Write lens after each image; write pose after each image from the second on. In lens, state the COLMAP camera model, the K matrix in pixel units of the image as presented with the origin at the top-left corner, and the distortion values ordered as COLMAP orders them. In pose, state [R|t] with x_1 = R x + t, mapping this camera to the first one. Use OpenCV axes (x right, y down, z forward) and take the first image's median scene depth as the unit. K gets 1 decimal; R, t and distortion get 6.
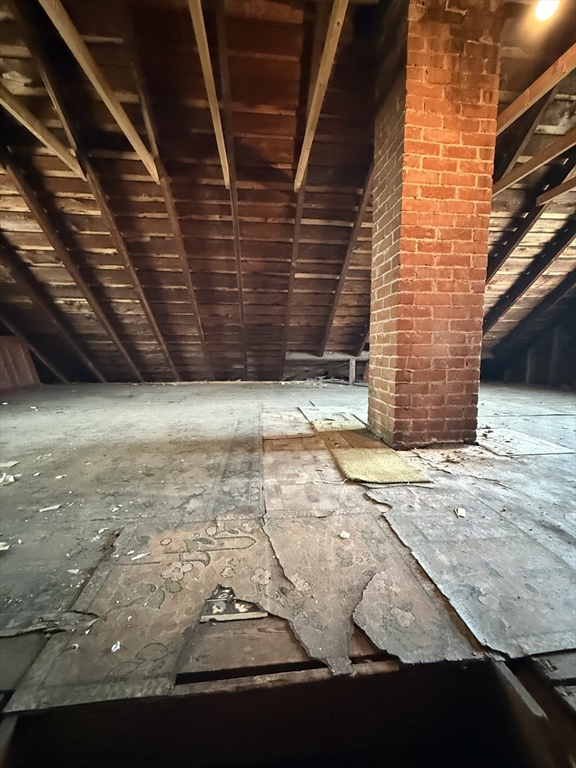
lens RADIAL K [[307.7, 0, 287.8], [0, 307.7, 382.5], [0, 0, 1]] dist [-0.000316, 0.000653]
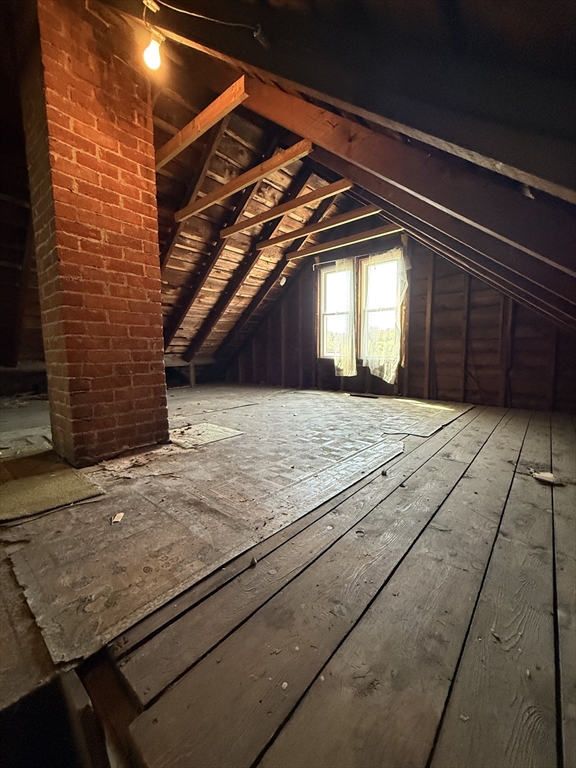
lens RADIAL K [[307.7, 0, 287.8], [0, 307.7, 382.5], [0, 0, 1]] dist [-0.000316, 0.000653]
pose [[0.723730, -0.073879, 0.686118, 0.188147], [0.090262, 0.995846, 0.012019, 0.015478], [-0.684155, 0.053232, 0.727391, -0.072892]]
